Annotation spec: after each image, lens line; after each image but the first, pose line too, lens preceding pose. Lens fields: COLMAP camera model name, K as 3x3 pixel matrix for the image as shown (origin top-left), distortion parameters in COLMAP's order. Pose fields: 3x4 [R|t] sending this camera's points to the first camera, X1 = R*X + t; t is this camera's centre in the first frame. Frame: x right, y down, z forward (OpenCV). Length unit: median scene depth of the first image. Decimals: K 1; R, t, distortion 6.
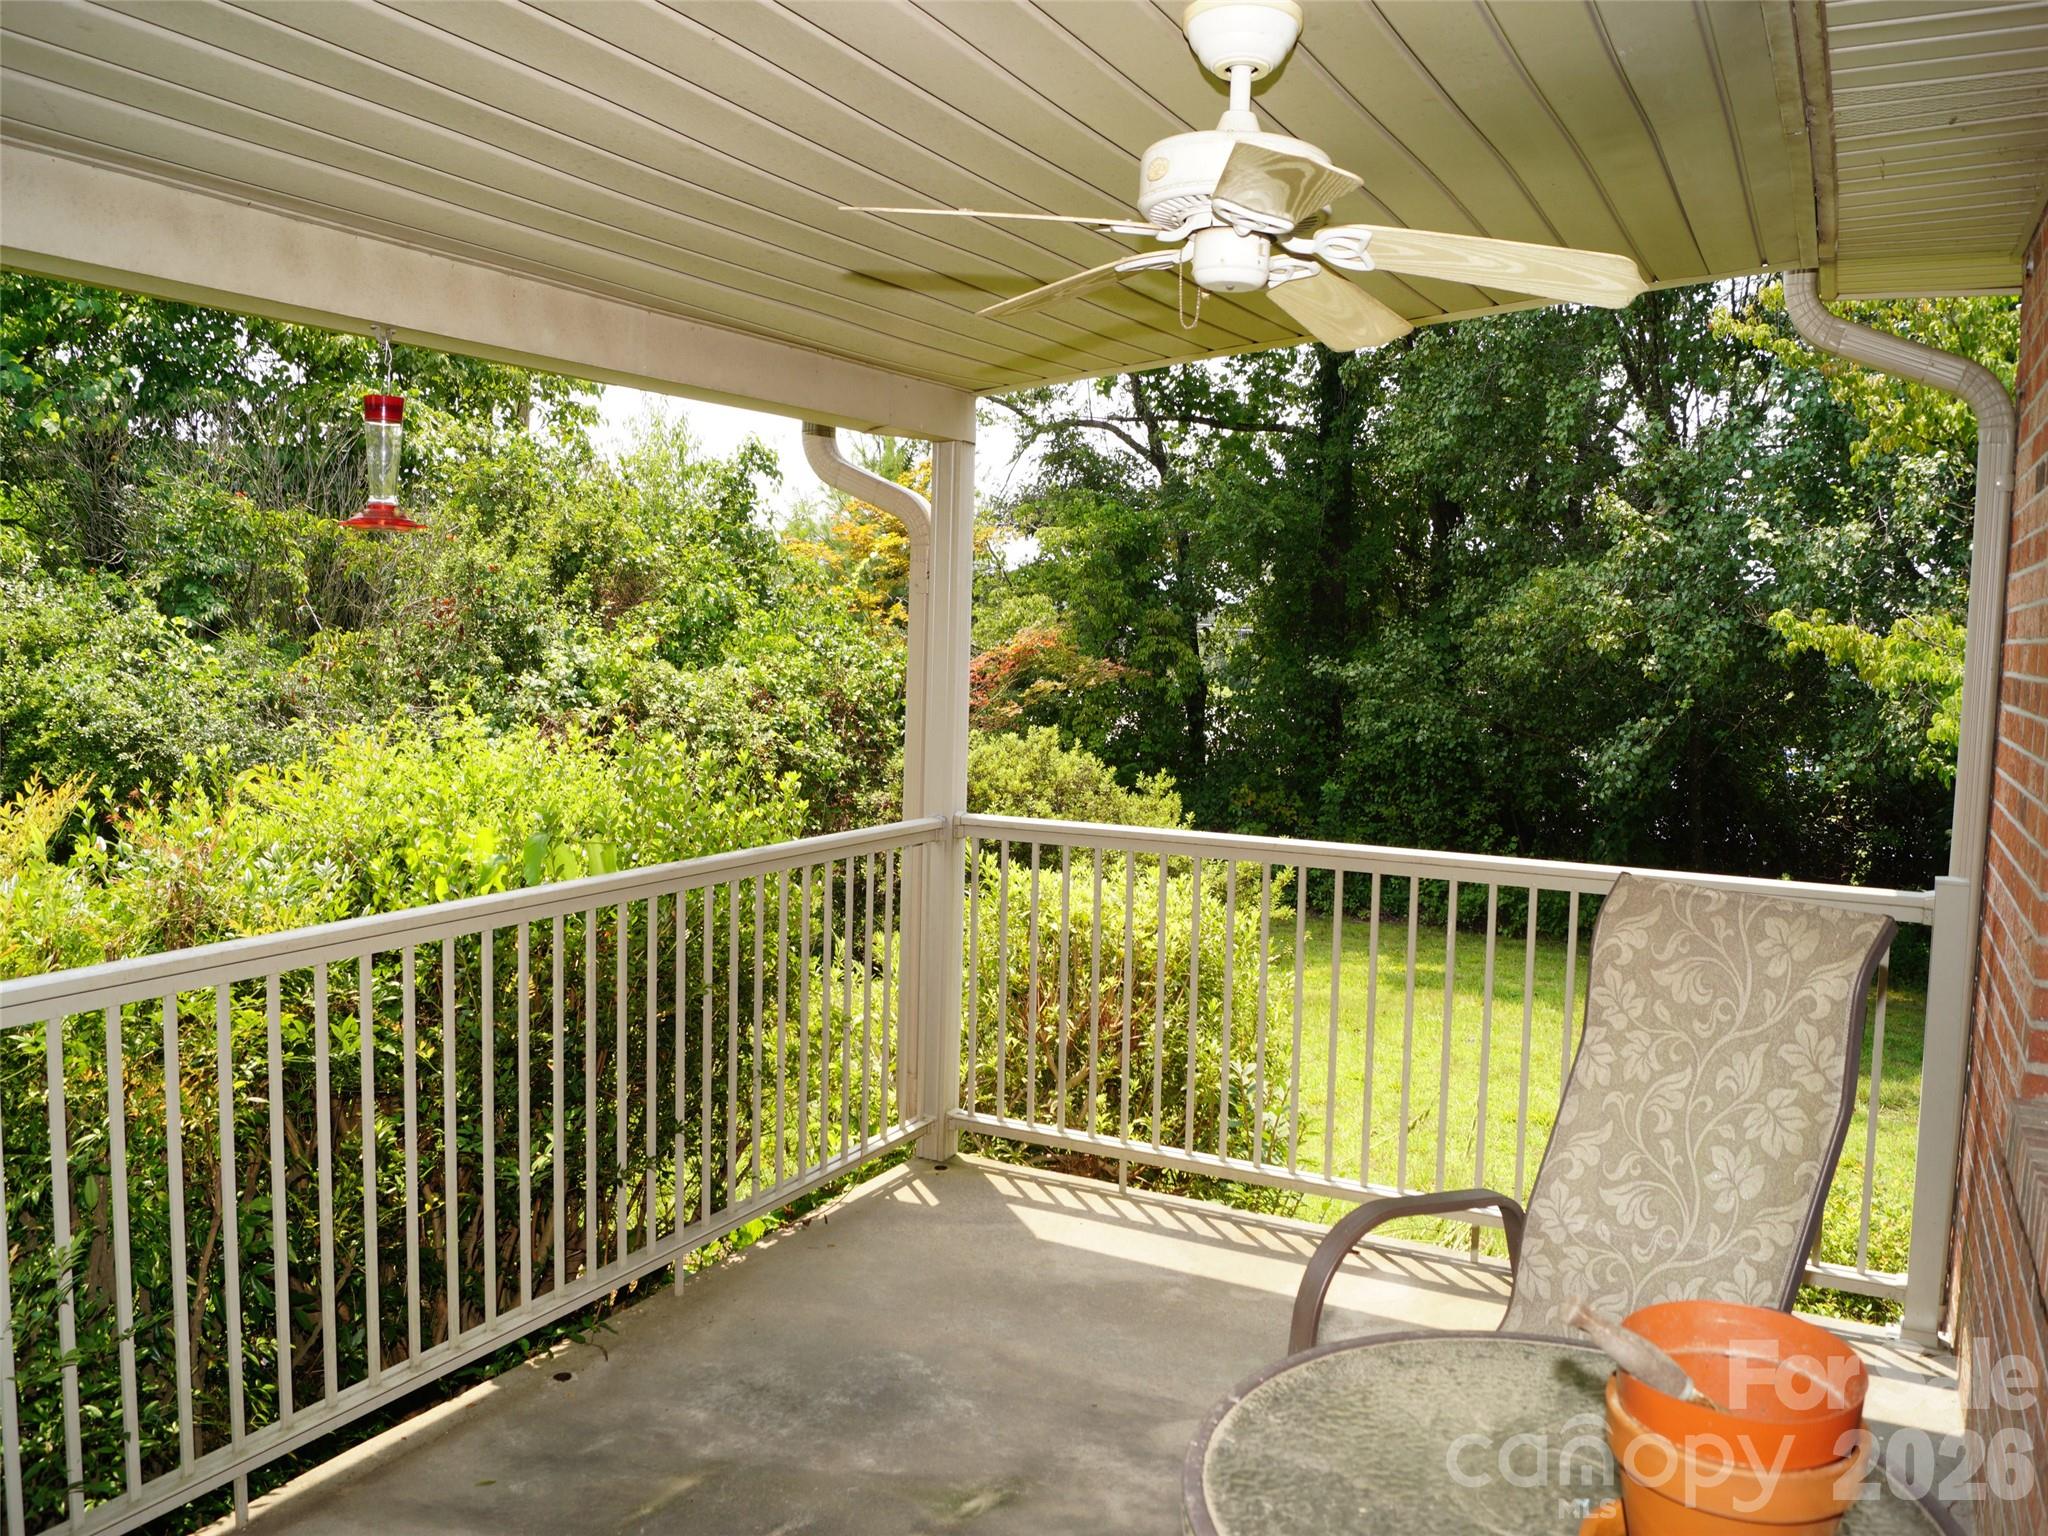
lens RADIAL K [[1639.8, 0, 1025.5], [0, 1639.8, 766.9], [0, 0, 1]] dist [-0.082986, 0.020905]
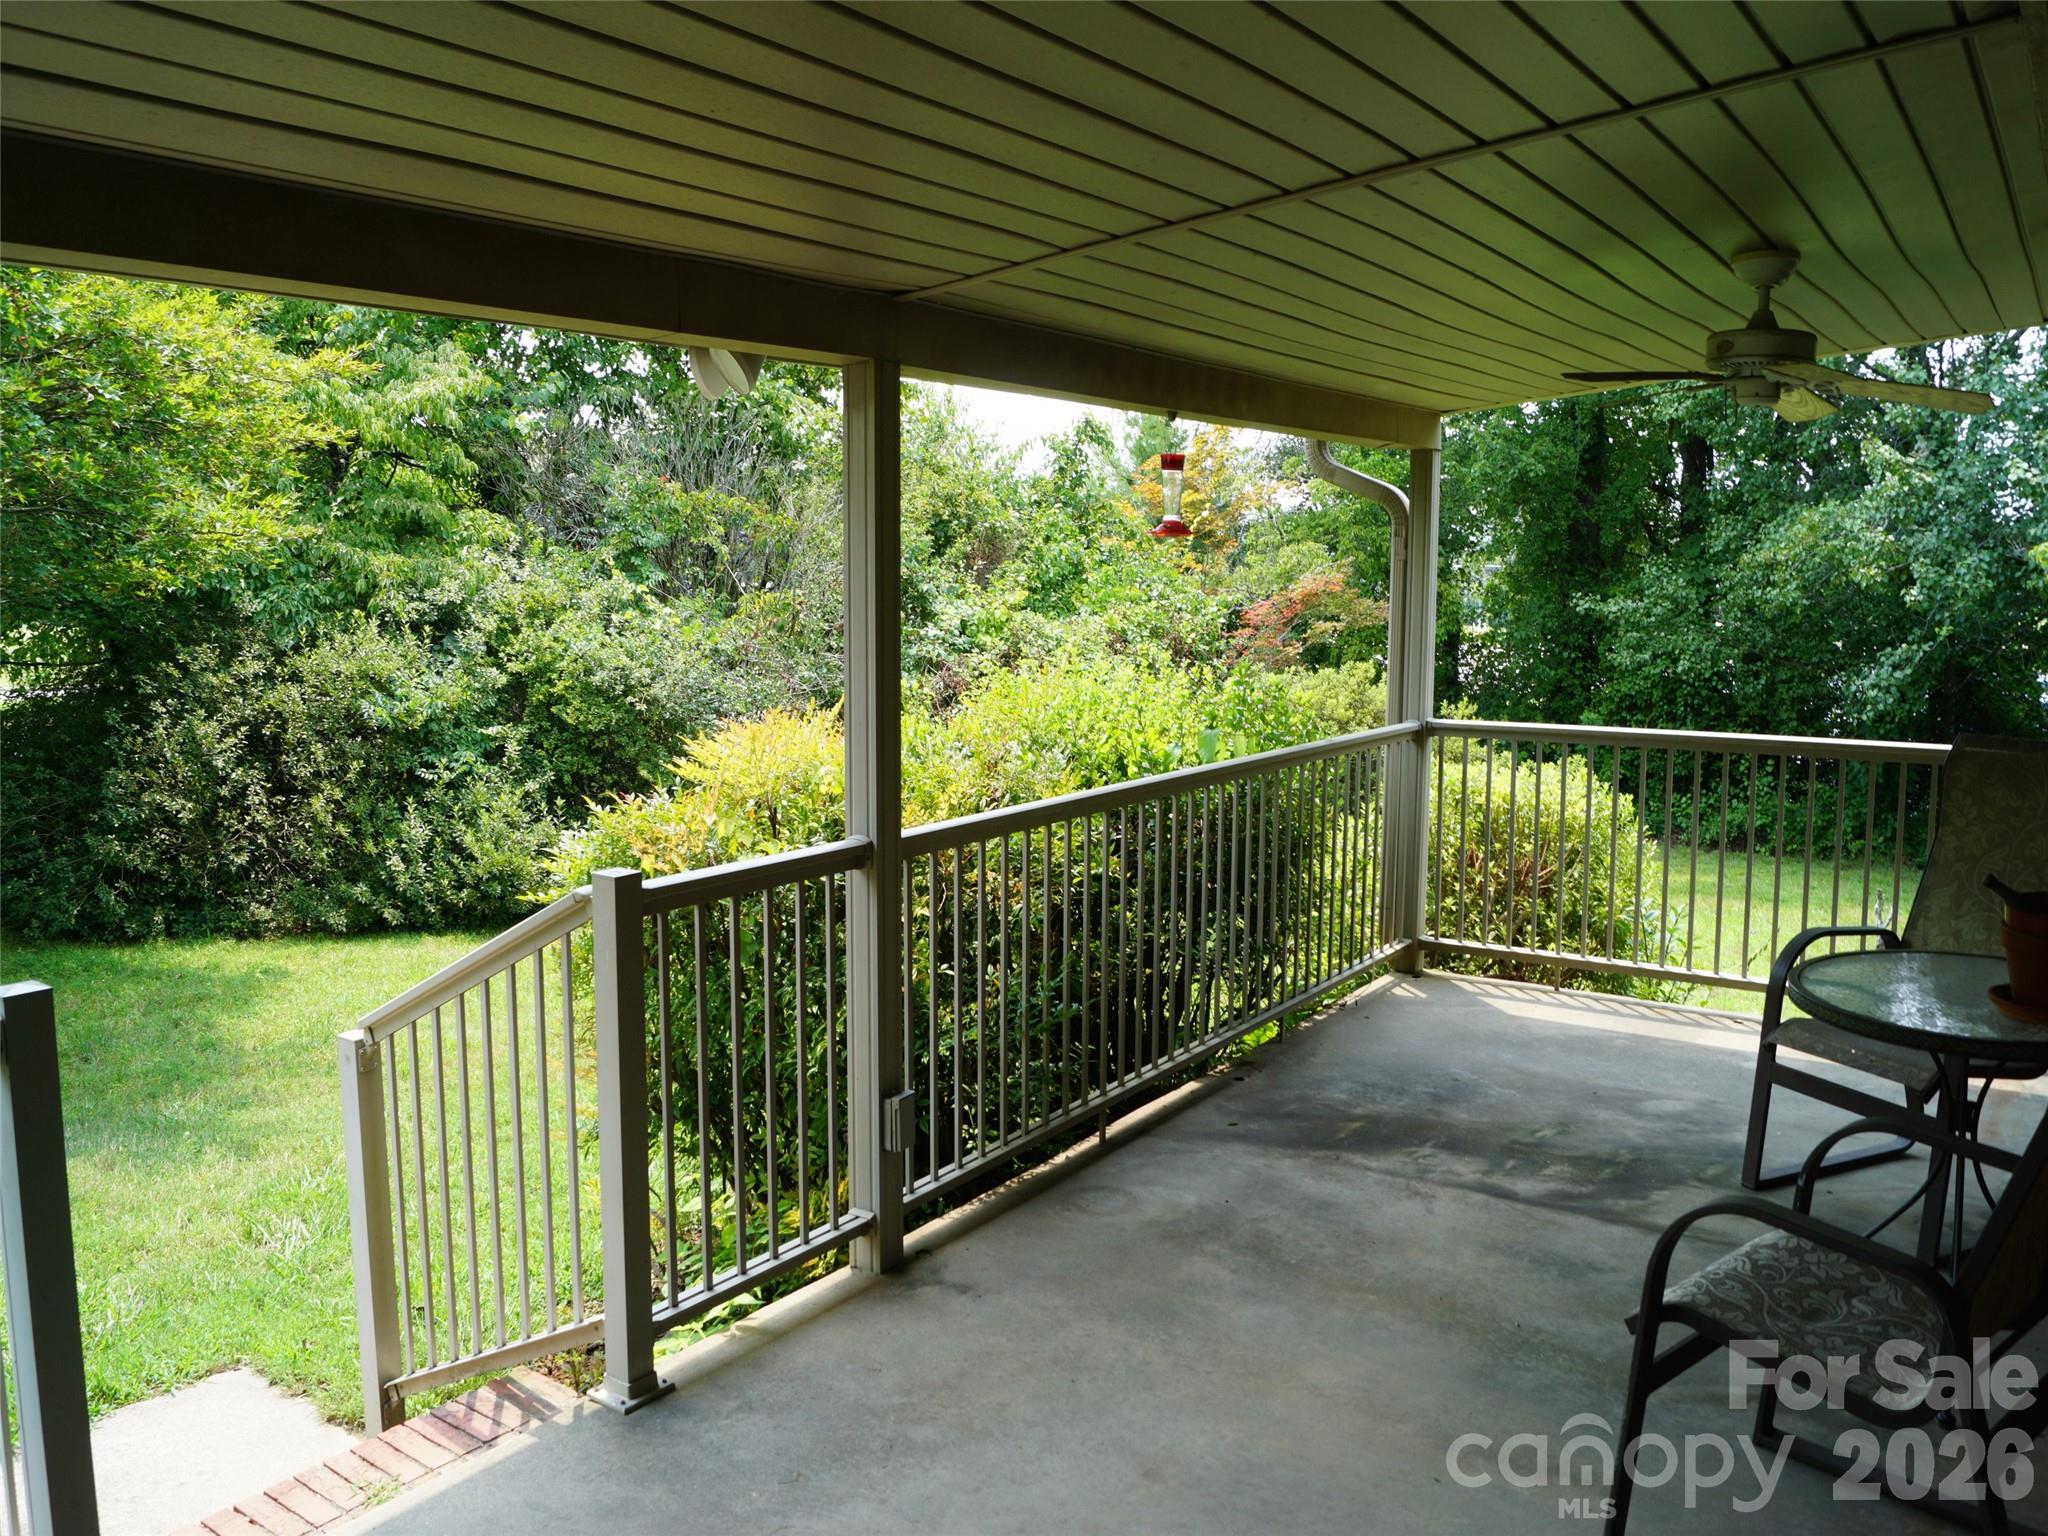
lens RADIAL K [[1639.8, 0, 1016.3], [0, 1639.8, 768.0], [0, 0, 1]] dist [-0.082986, 0.020905]
pose [[0.991642, -0.012575, -0.128404, -0.076971], [0.017098, 0.999269, 0.034182, 0.005747], [0.127881, -0.036092, 0.991133, -0.149769]]
